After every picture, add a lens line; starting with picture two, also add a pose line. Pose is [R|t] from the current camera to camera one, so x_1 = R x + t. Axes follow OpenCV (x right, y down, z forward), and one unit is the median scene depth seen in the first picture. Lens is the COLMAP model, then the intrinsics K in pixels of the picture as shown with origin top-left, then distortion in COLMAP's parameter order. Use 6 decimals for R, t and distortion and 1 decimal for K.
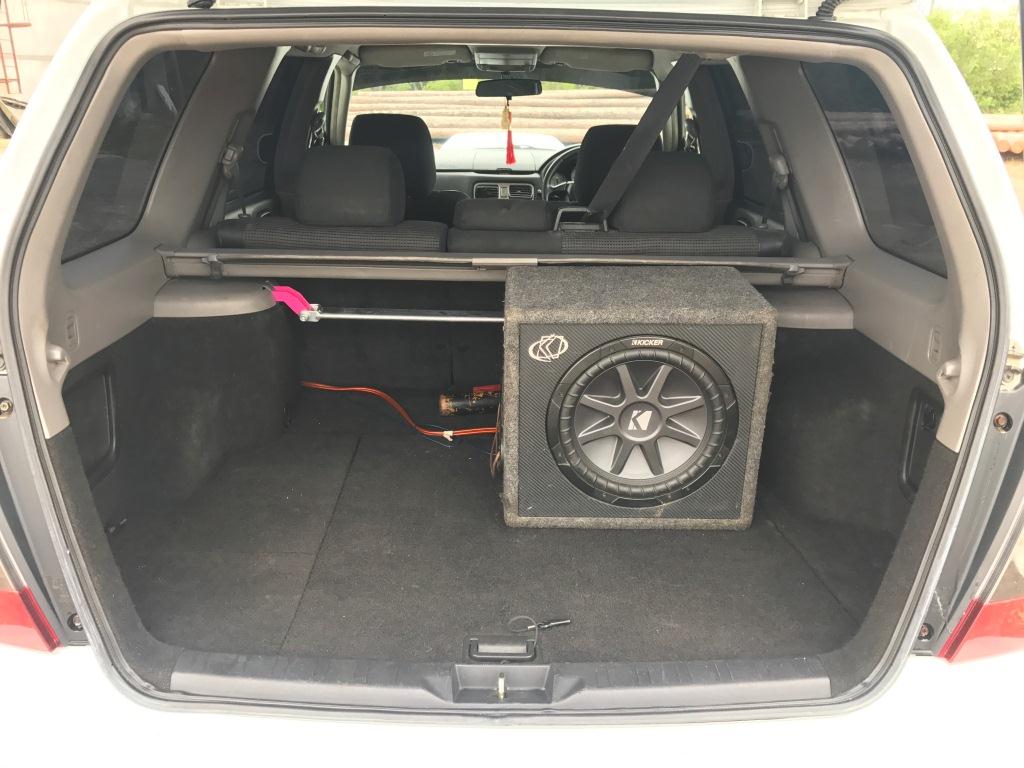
lens RADIAL K [[816.3, 0, 512.0], [0, 816.3, 384.0], [0, 0, 1]] dist [0.007499, -0.001272]
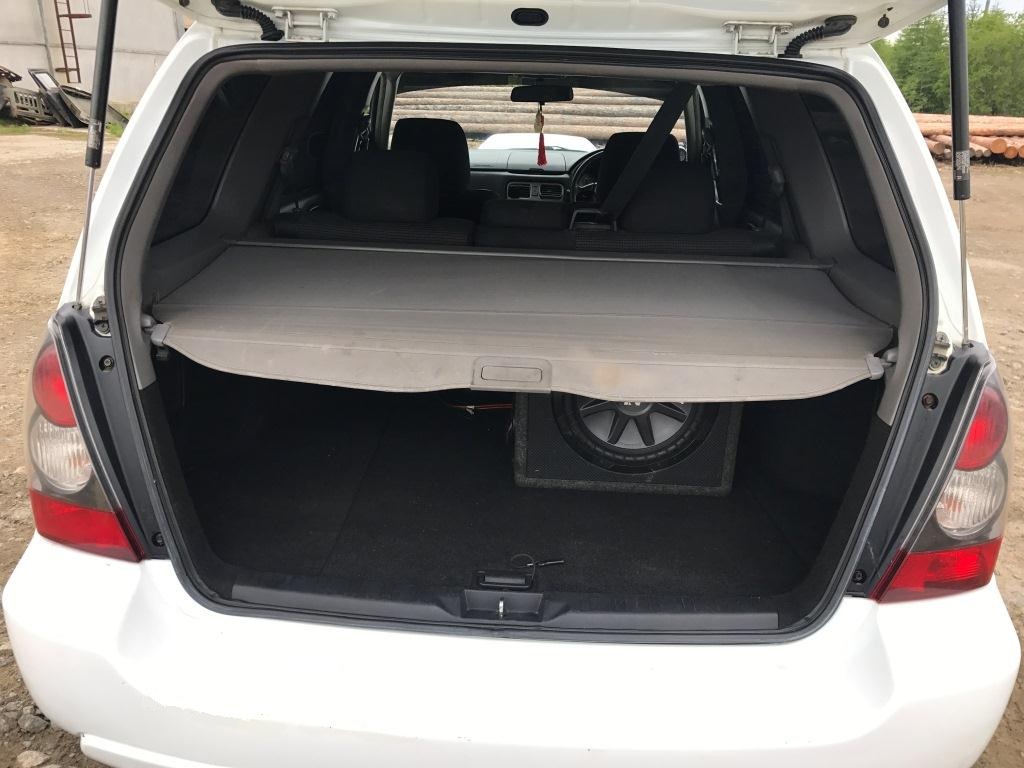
lens RADIAL K [[816.3, 0, 512.0], [0, 816.3, 384.0], [0, 0, 1]] dist [0.007499, -0.001272]
pose [[0.998533, 0.031190, -0.044257, 0.033851], [-0.030930, 0.999500, 0.006528, 0.023314], [0.044439, -0.005149, 0.998999, -0.149211]]
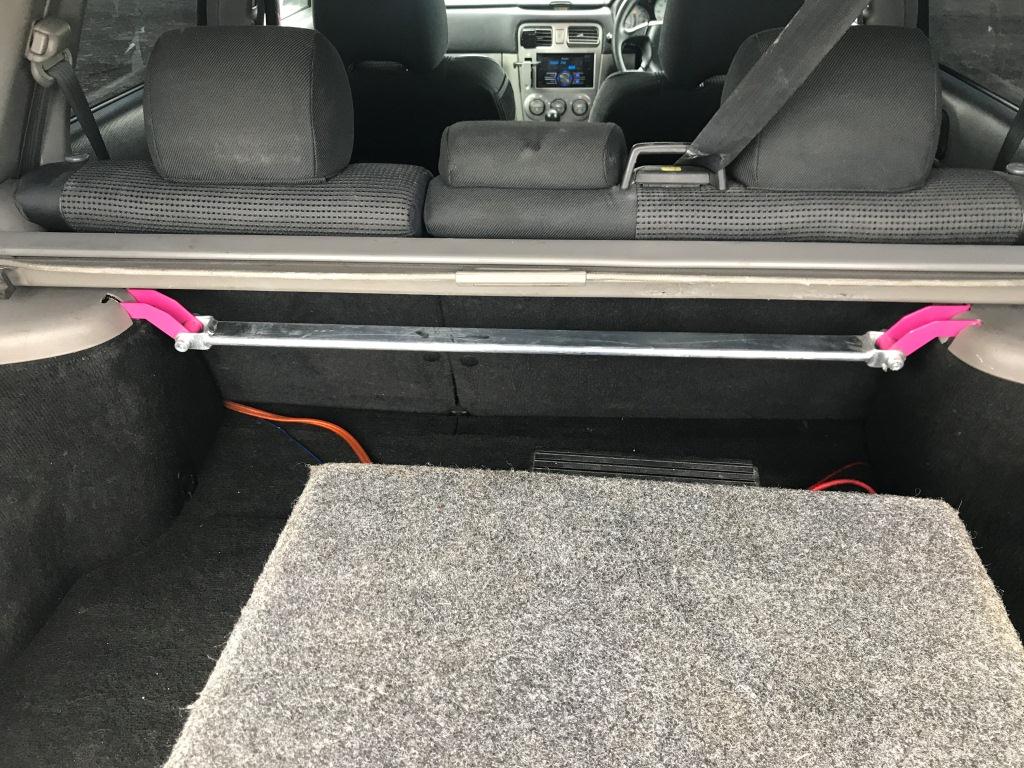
lens RADIAL K [[816.3, 0, 512.0], [0, 816.3, 384.0], [0, 0, 1]] dist [0.007499, -0.001272]
pose [[0.996332, 0.016127, -0.084043, 0.030740], [0.002215, 0.976894, 0.213711, -0.205532], [0.085548, -0.213113, 0.973275, 0.521089]]
